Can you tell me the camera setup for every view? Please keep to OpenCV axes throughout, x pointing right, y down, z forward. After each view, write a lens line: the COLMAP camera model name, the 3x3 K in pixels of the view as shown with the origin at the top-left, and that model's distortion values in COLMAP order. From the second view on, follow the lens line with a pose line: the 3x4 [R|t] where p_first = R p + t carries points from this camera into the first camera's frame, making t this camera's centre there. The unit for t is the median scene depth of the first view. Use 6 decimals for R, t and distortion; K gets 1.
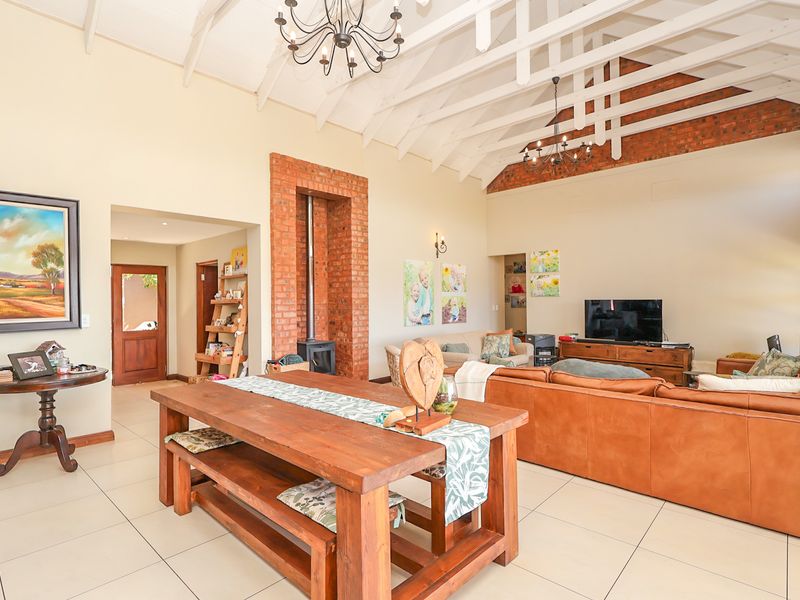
lens RADIAL K [[430.9, 0, 399.4], [0, 430.9, 301.5], [0, 0, 1]] dist [-0.002299, -0.000531]
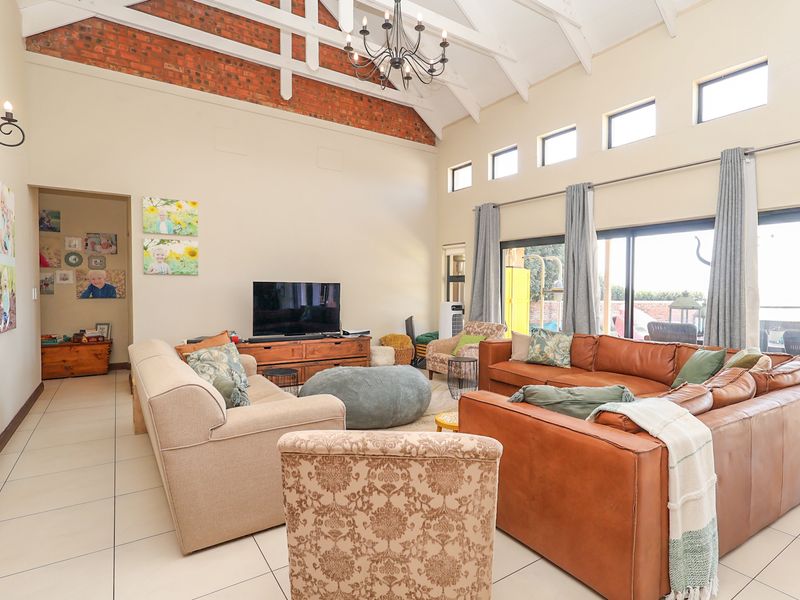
lens RADIAL K [[430.9, 0, 397.0], [0, 430.9, 300.0], [0, 0, 1]] dist [-0.002299, -0.000531]
pose [[0.236099, -0.016452, 0.971590, -0.190308], [-0.007258, 0.999799, 0.018694, 0.010804], [-0.971702, -0.011465, 0.235932, 0.596768]]
